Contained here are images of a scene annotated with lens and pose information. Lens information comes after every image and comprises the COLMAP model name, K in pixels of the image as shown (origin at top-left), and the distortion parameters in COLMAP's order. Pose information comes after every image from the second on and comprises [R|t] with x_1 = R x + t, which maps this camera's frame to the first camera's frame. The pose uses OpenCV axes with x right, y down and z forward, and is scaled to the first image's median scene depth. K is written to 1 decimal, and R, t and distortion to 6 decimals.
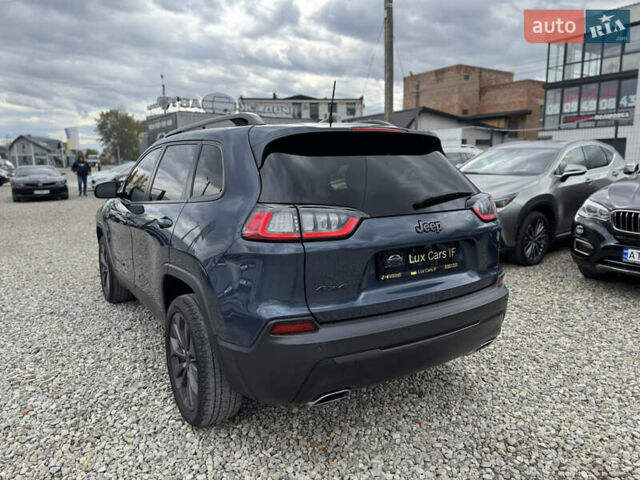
lens RADIAL K [[459.9, 0, 311.3], [0, 459.9, 238.3], [0, 0, 1]] dist [0.045542, -0.059938]
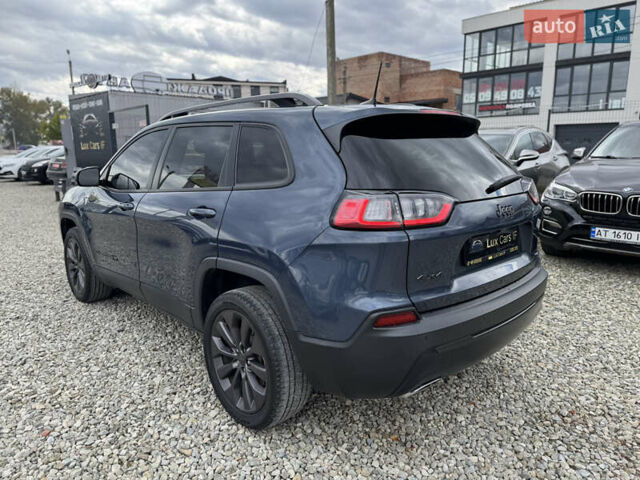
lens RADIAL K [[460.5, 0, 315.1], [0, 460.5, 237.9], [0, 0, 1]] dist [0.044949, -0.057190]
pose [[0.983711, -0.031007, 0.177063, -0.162294], [0.025749, 0.999159, 0.031917, -0.004372], [-0.177904, -0.026837, 0.983682, 0.038472]]
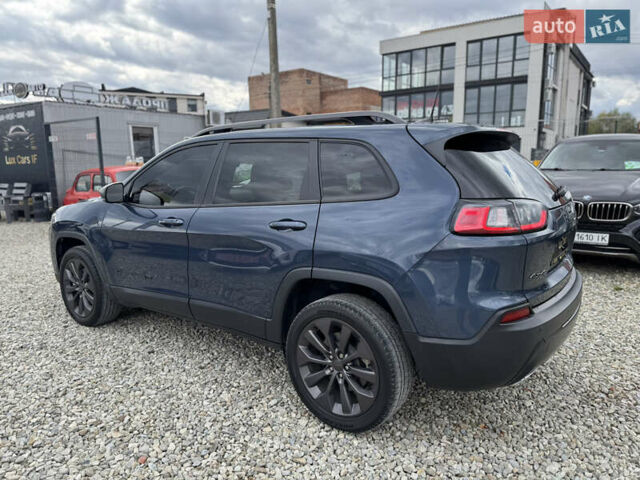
lens RADIAL K [[460.5, 0, 315.1], [0, 460.5, 237.9], [0, 0, 1]] dist [0.044949, -0.057190]
pose [[0.934880, -0.056908, 0.350372, -0.368974], [0.056689, 0.998332, 0.010891, -0.009438], [-0.350408, 0.009681, 0.936547, 0.066319]]
